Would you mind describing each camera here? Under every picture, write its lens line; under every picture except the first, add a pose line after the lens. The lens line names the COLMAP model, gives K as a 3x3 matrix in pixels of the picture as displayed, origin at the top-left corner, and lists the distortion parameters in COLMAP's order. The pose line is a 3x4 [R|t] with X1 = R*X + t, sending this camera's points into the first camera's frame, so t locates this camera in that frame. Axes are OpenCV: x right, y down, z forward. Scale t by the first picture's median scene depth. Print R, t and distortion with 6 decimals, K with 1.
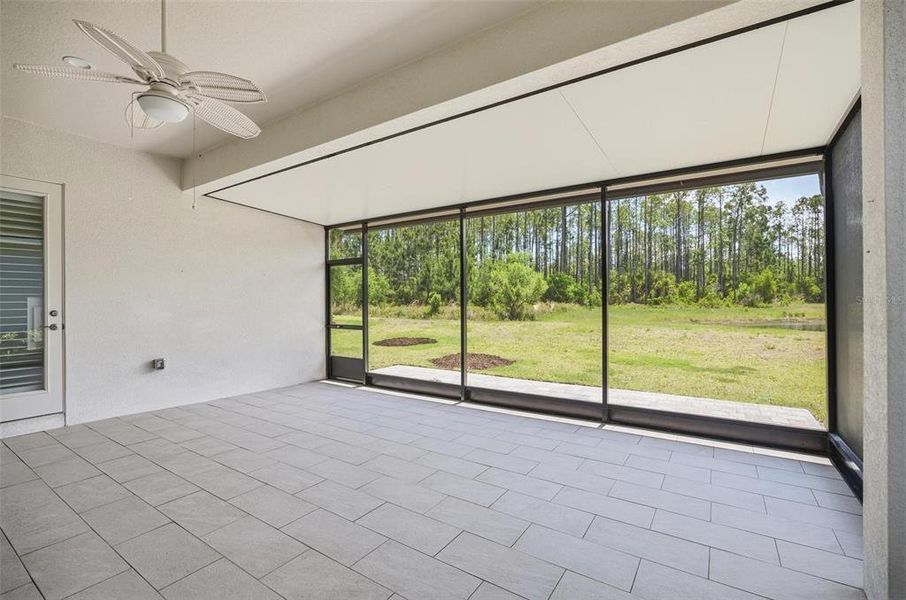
lens RADIAL K [[407.2, 0, 457.2], [0, 407.2, 298.2], [0, 0, 1]] dist [0.000452, 0.000764]
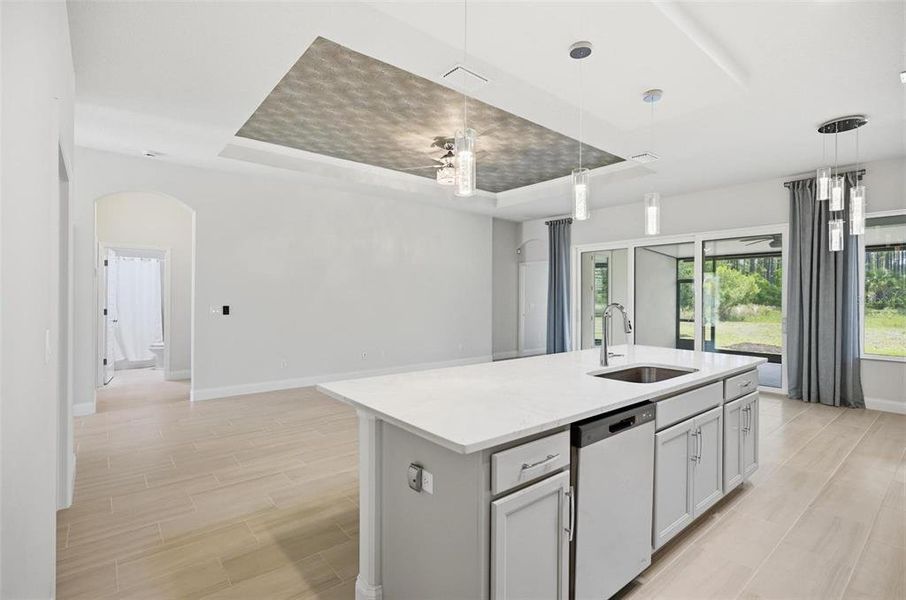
lens RADIAL K [[428.2, 0, 452.7], [0, 428.2, 296.7], [0, 0, 1]] dist [-0.010137, 0.000893]
pose [[0.953272, 0.010466, -0.301931, -0.700006], [-0.010294, 0.999945, 0.002160, -0.019175], [0.301937, 0.001049, 0.953327, -0.933029]]
